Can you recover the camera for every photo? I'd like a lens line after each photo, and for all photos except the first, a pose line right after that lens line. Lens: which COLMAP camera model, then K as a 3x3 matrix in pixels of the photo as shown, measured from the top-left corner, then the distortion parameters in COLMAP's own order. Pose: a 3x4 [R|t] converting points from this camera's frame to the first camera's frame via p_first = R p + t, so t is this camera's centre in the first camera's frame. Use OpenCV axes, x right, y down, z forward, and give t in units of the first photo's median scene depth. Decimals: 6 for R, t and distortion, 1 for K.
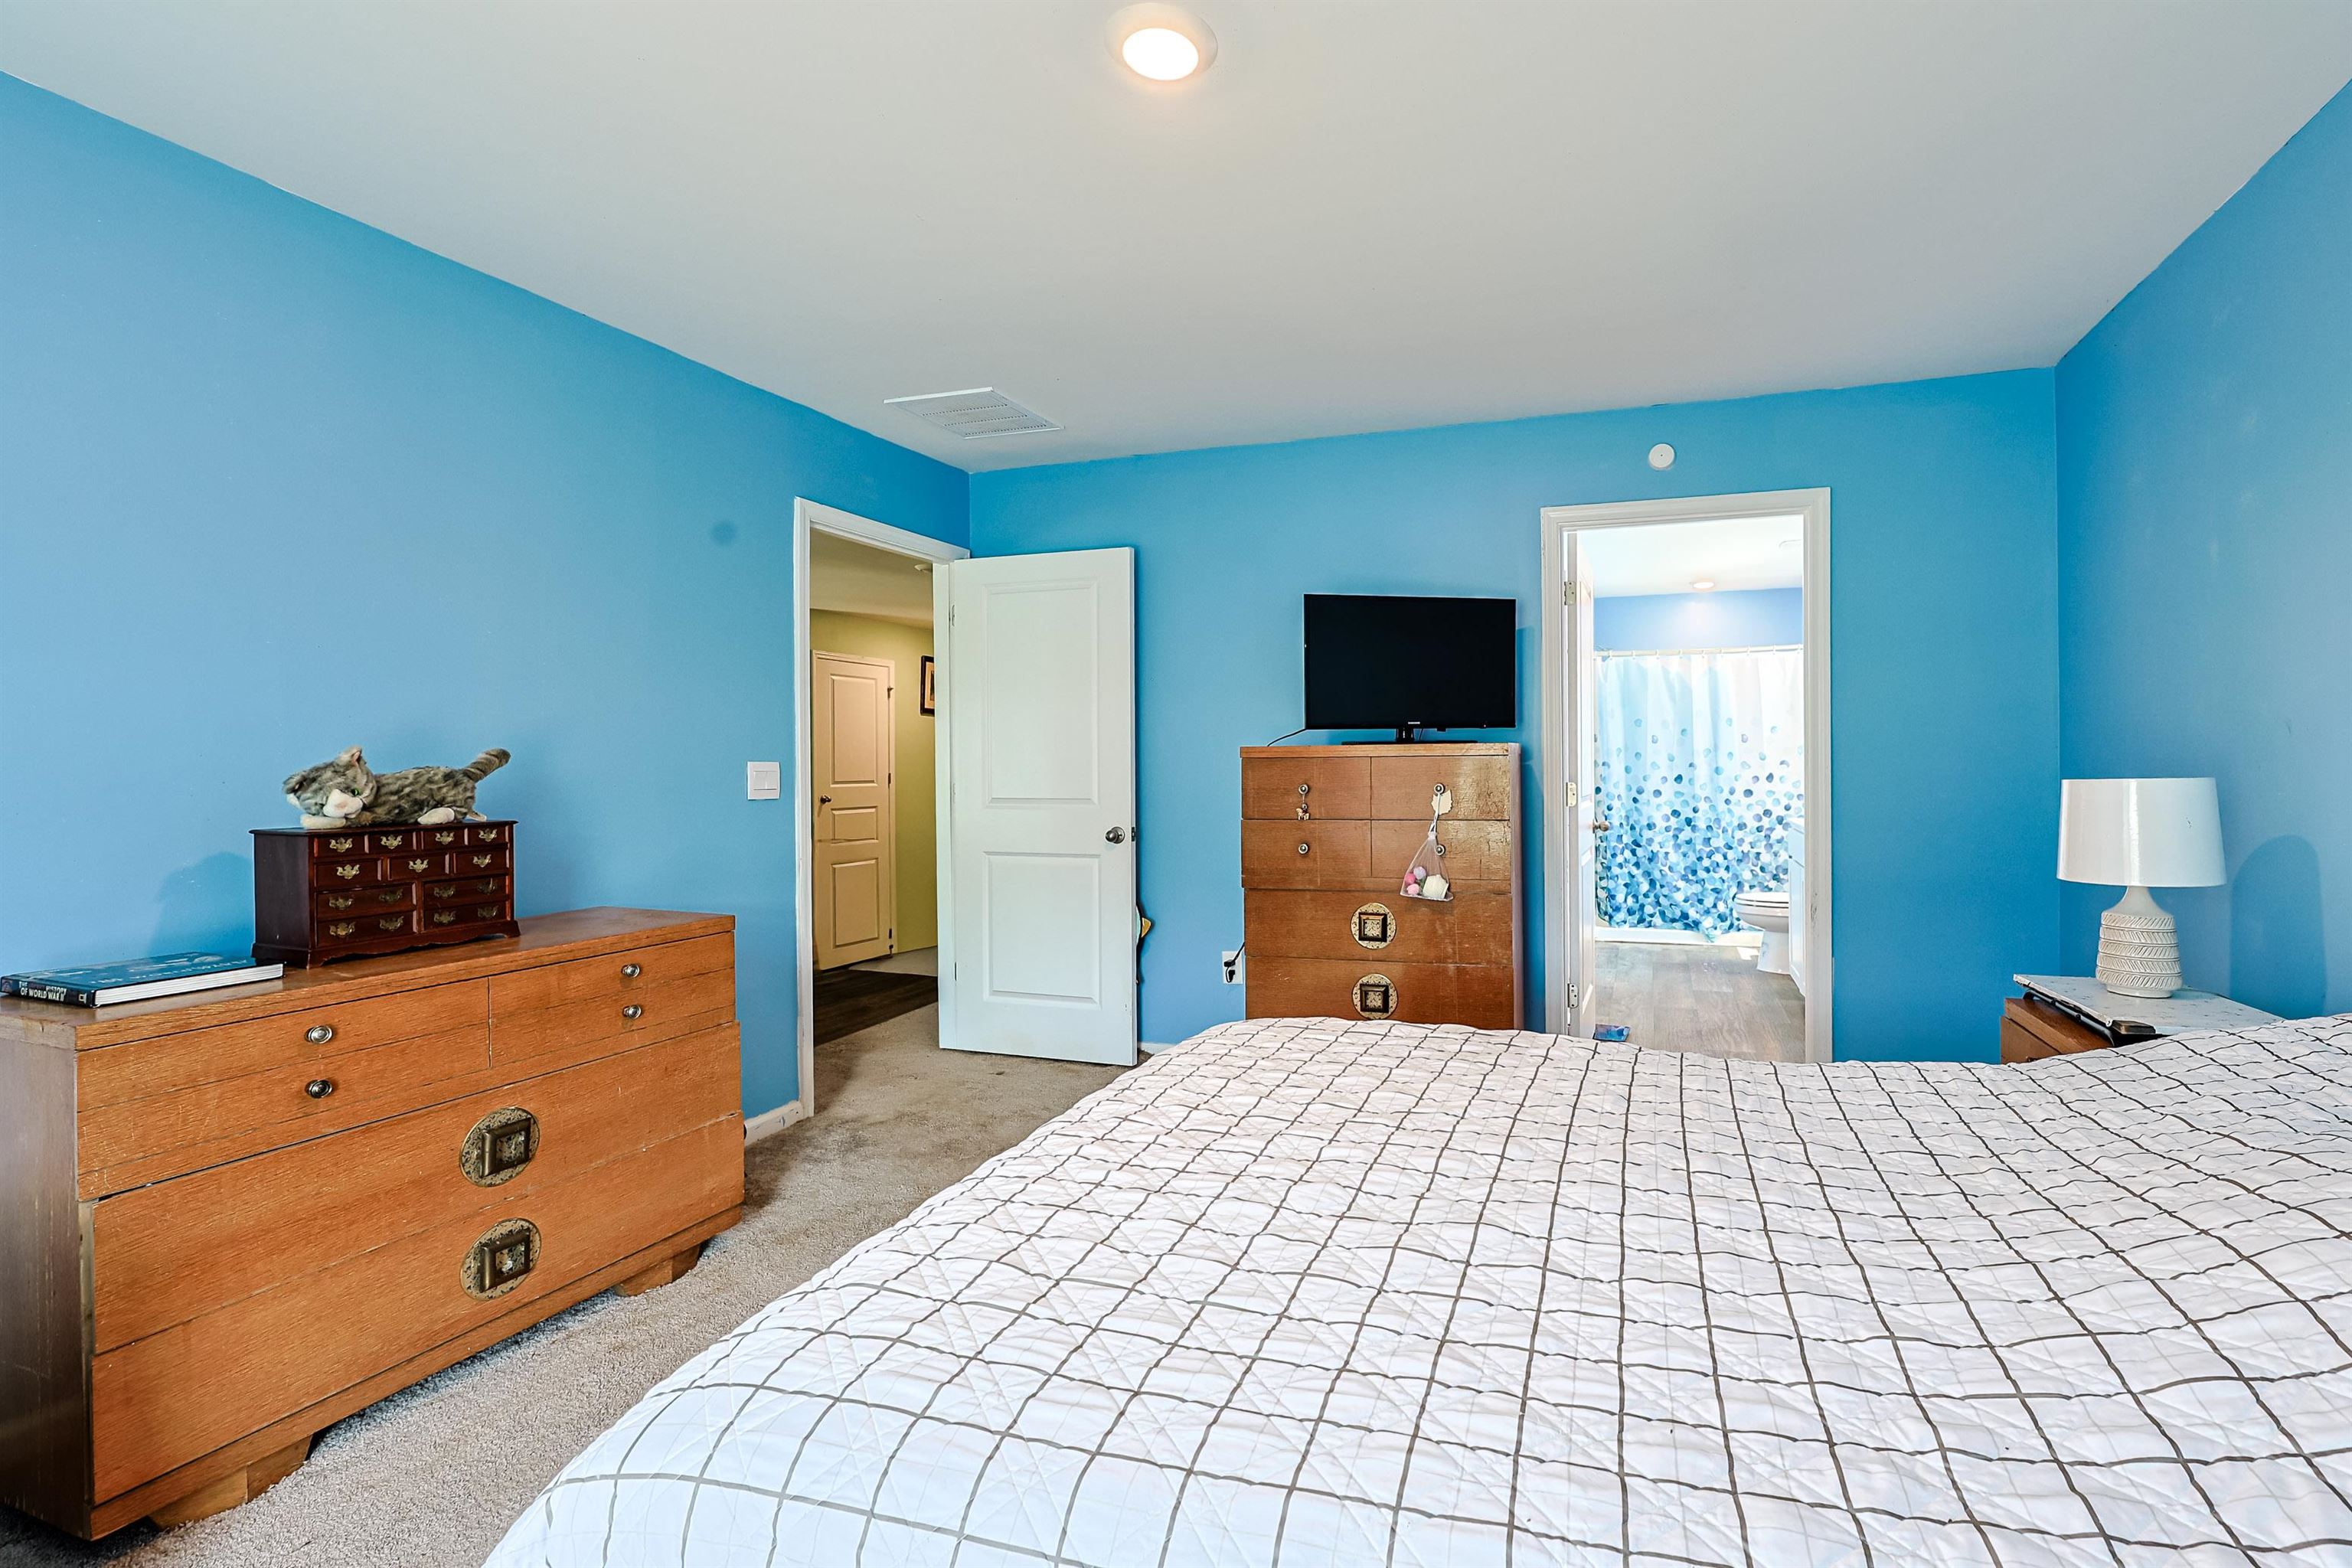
lens RADIAL K [[1019.0, 0, 1239.0], [0, 1019.0, 755.9], [0, 0, 1]] dist [-0.000745, 0.000430]
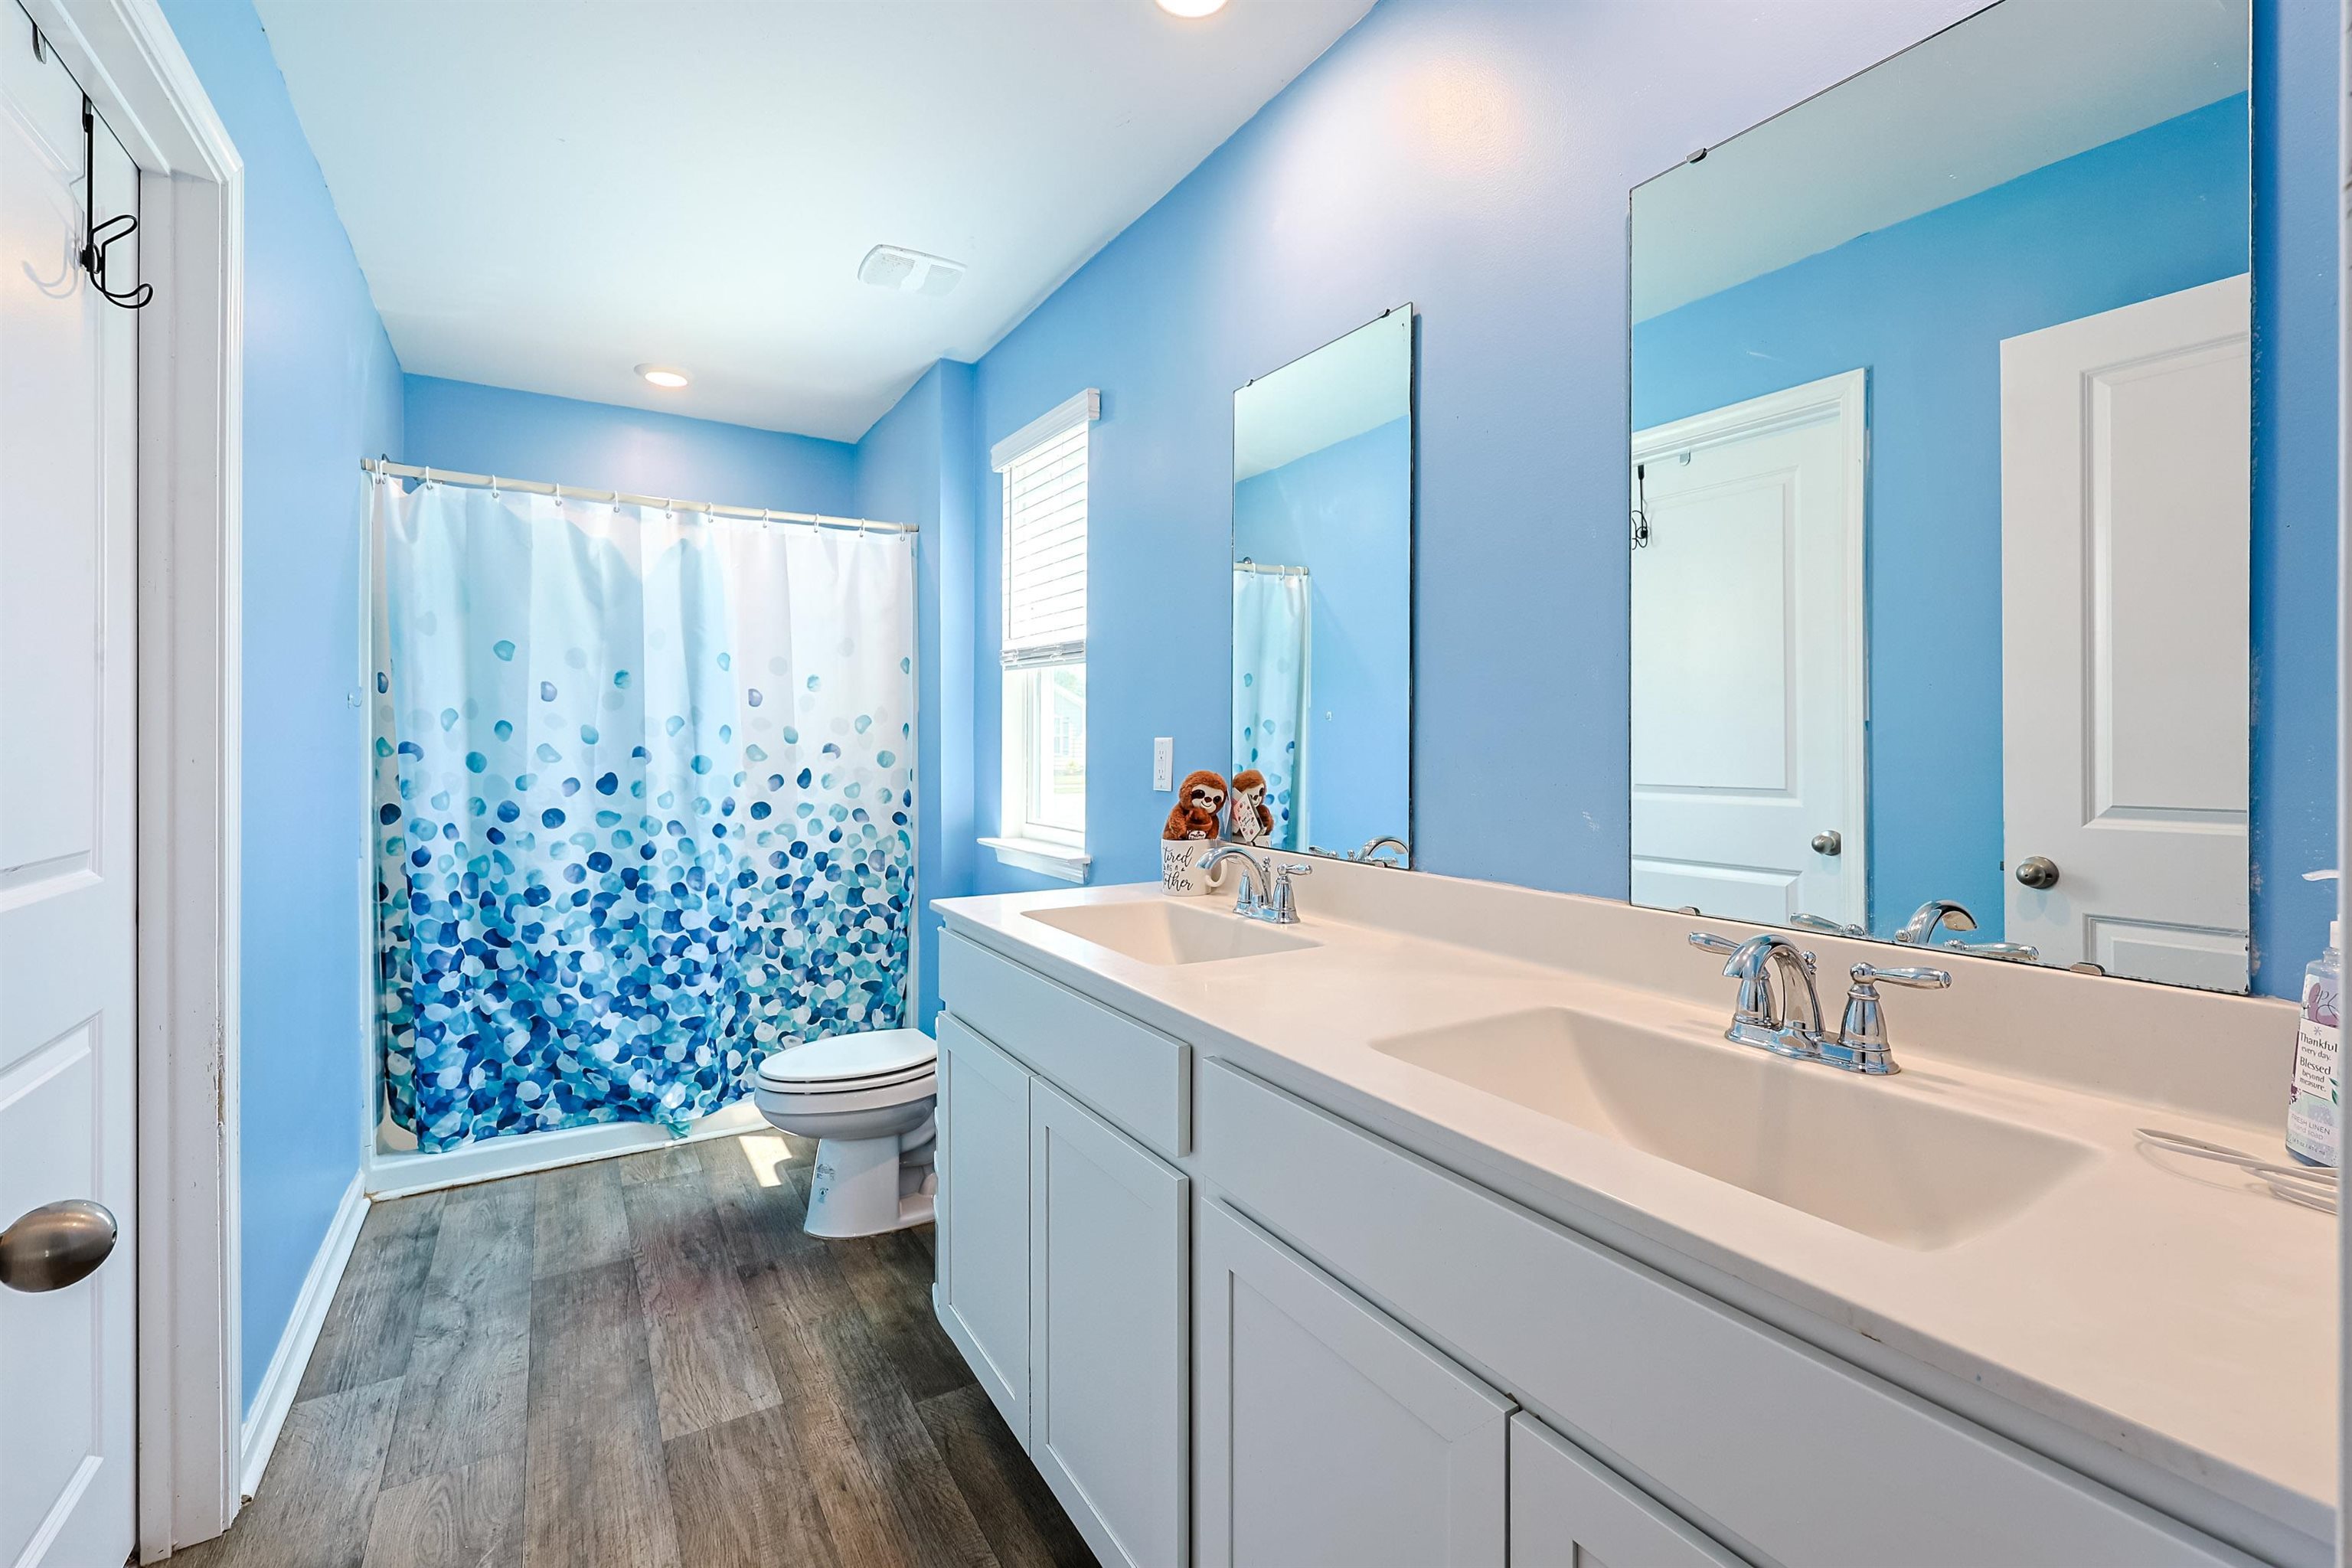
lens RADIAL K [[1019.0, 0, 1239.0], [0, 1019.0, 755.9], [0, 0, 1]] dist [-0.000745, 0.000430]
pose [[0.566323, 0.001493, 0.824182, 0.222962], [-0.015816, 0.999834, 0.009057, 0.002350], [-0.824032, -0.018165, 0.566252, 0.525765]]
